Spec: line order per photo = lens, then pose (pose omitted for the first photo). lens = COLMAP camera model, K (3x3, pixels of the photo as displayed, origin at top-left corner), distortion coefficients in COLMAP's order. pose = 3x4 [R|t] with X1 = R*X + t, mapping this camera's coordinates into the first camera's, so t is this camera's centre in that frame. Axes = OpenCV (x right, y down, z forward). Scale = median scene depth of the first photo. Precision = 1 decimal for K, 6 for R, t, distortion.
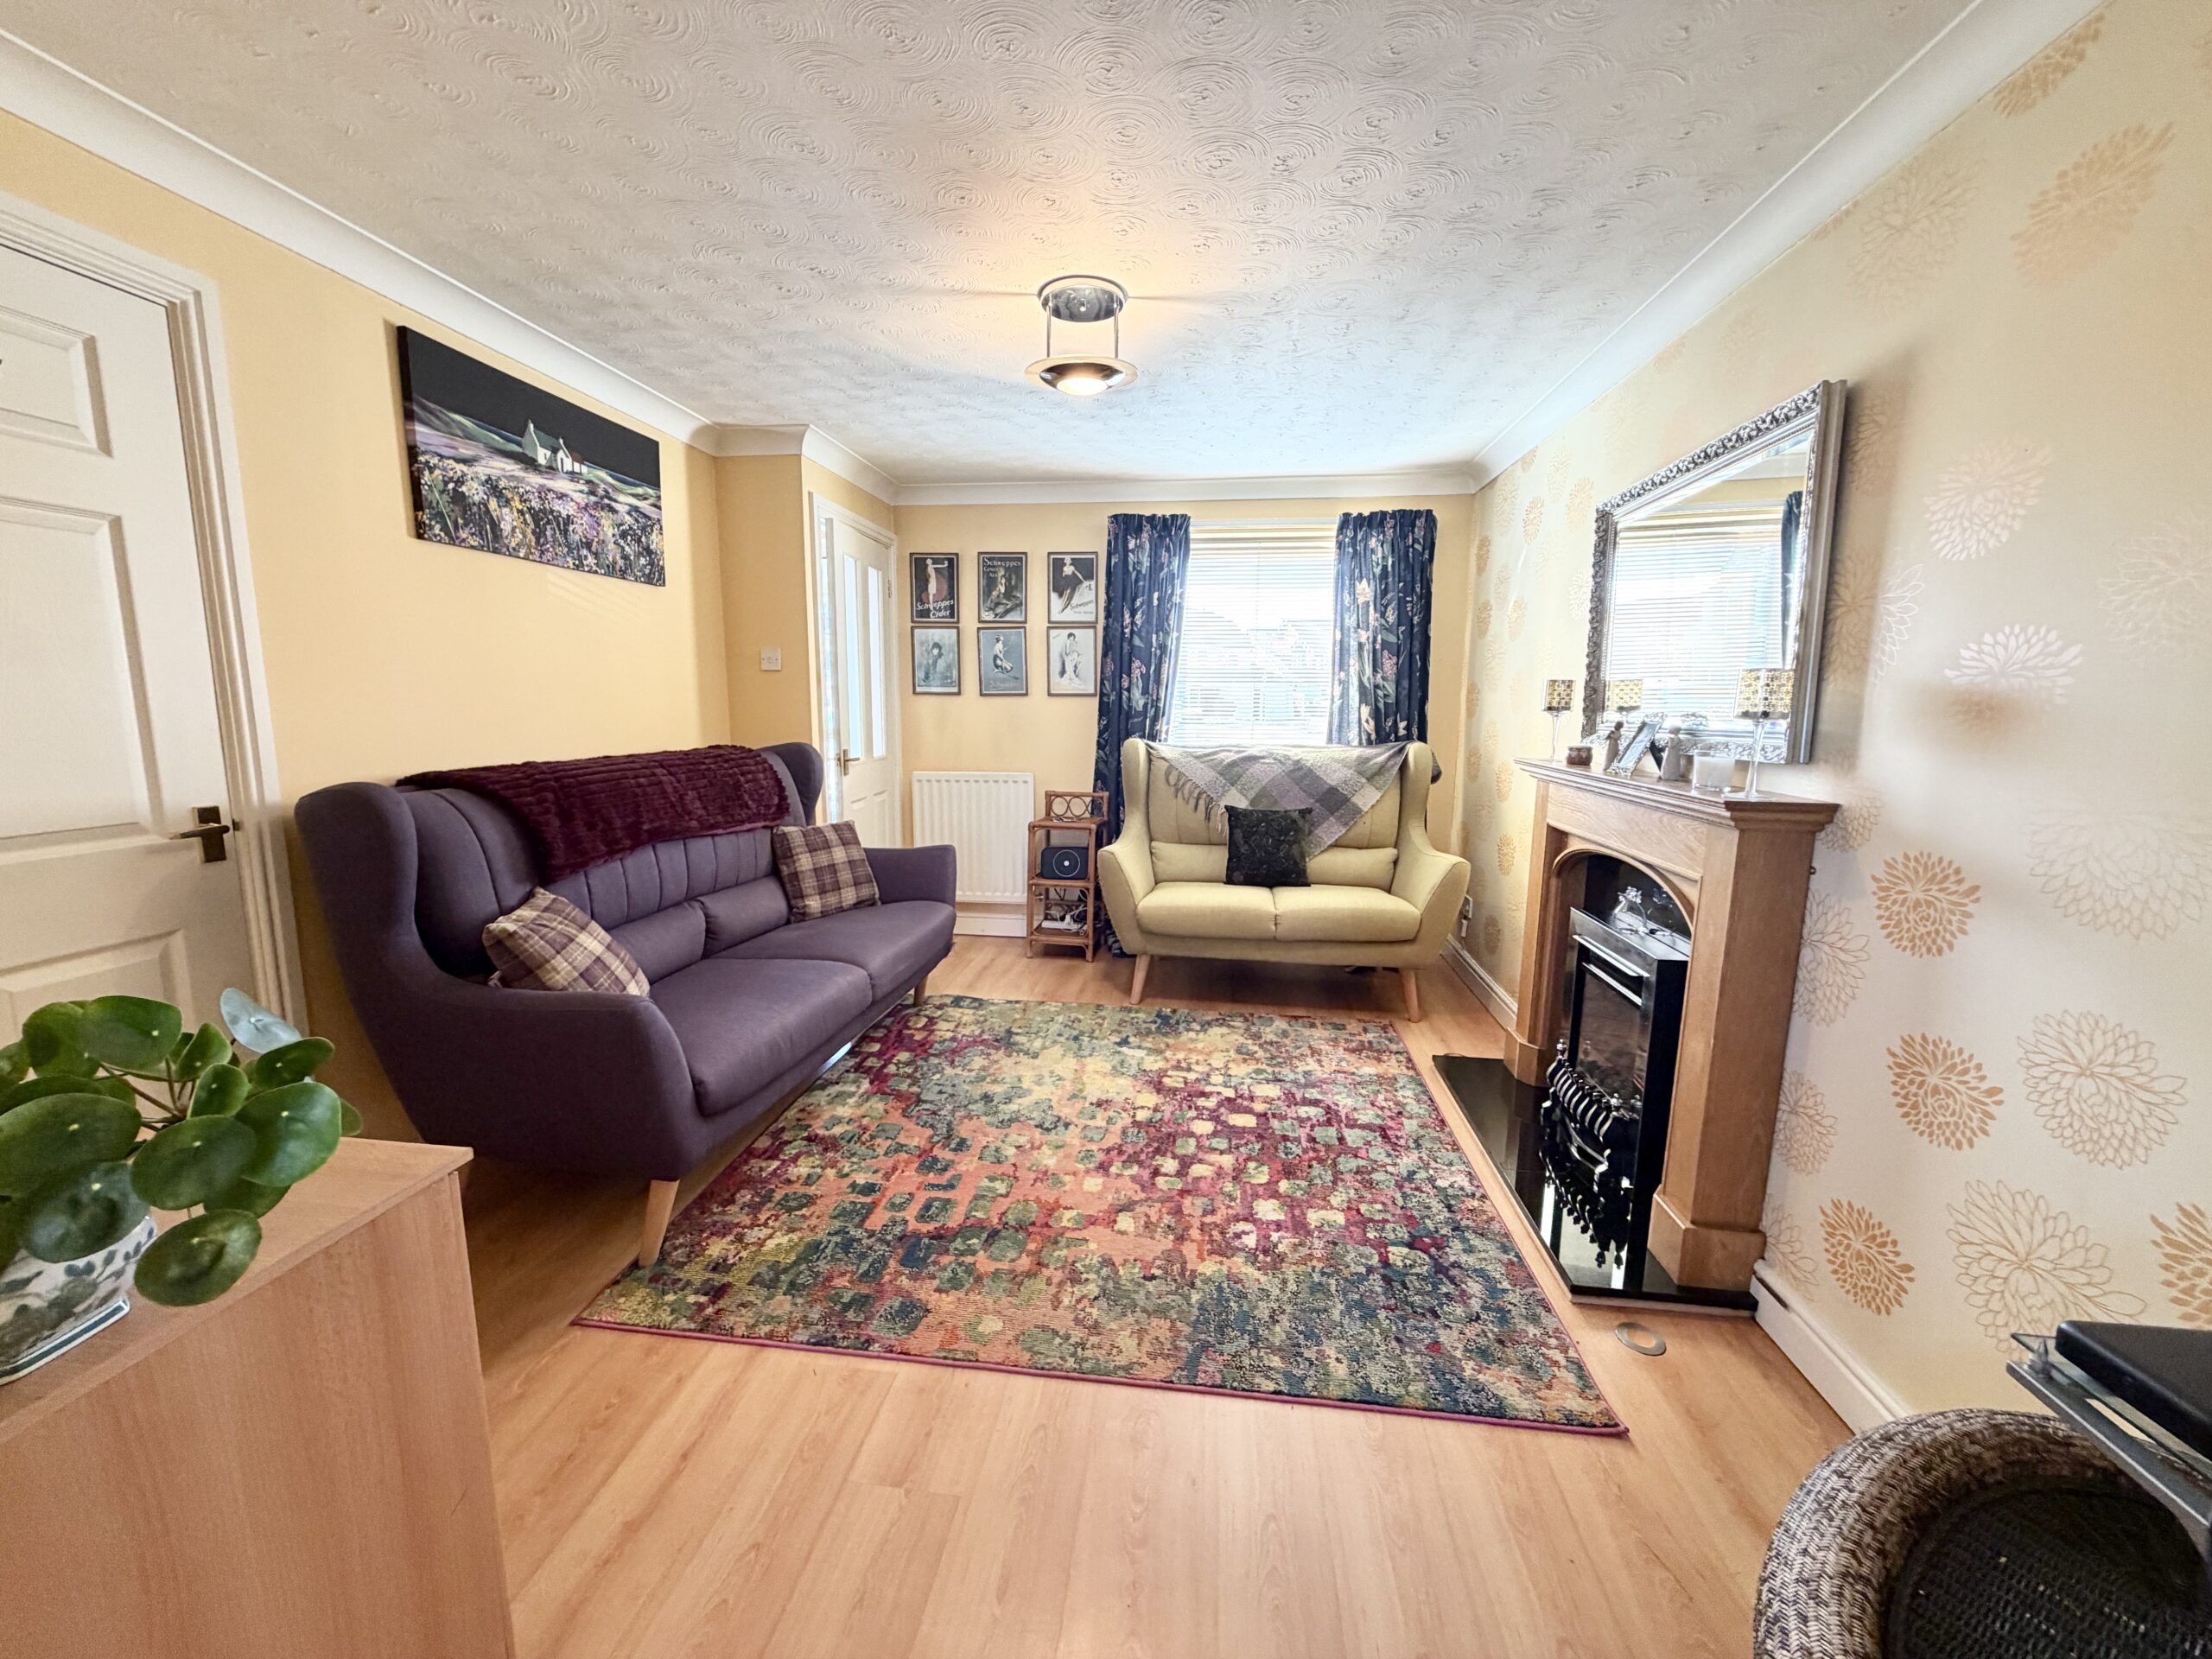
lens RADIAL K [[879.1, 0, 1099.2], [0, 879.1, 827.2], [0, 0, 1]] dist [0.001067, -0.000518]
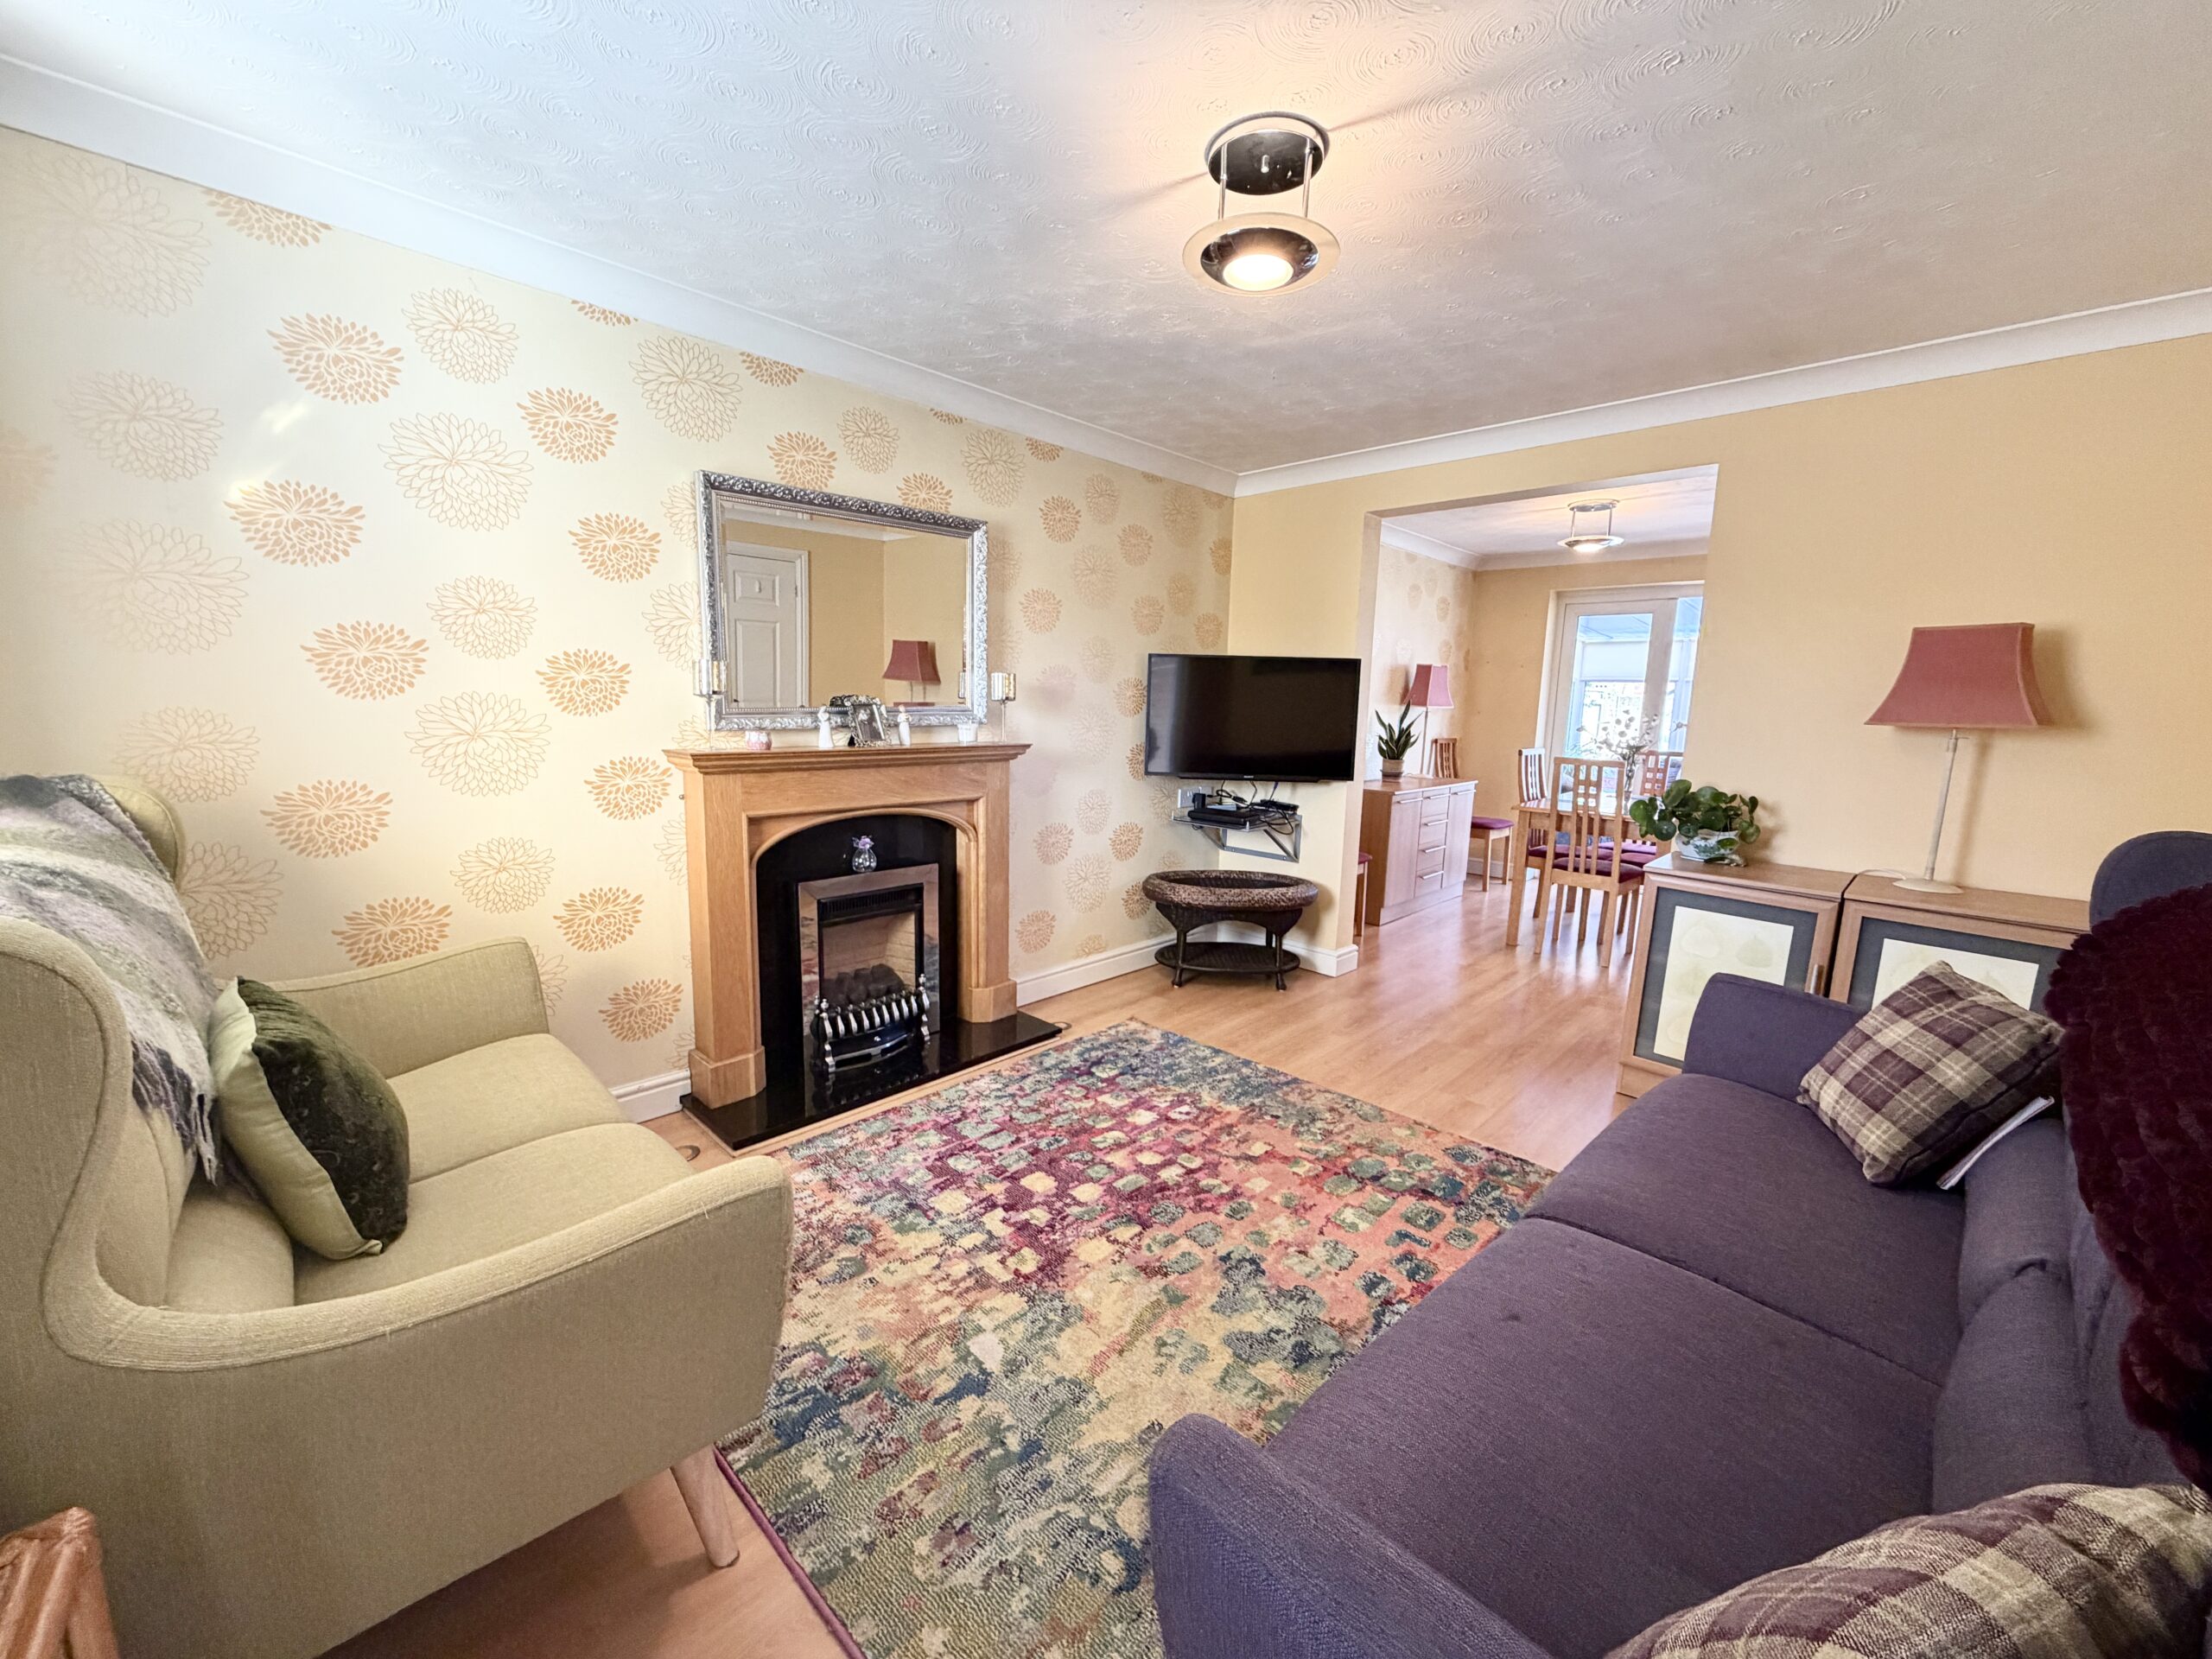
lens RADIAL K [[879.1, 0, 1100.7], [0, 879.1, 829.8], [0, 0, 1]] dist [0.001067, -0.000518]
pose [[-0.803073, -0.119723, 0.583729, -0.379976], [0.053956, 0.960974, 0.271327, -0.250101], [-0.593433, 0.249391, -0.765272, 1.684897]]
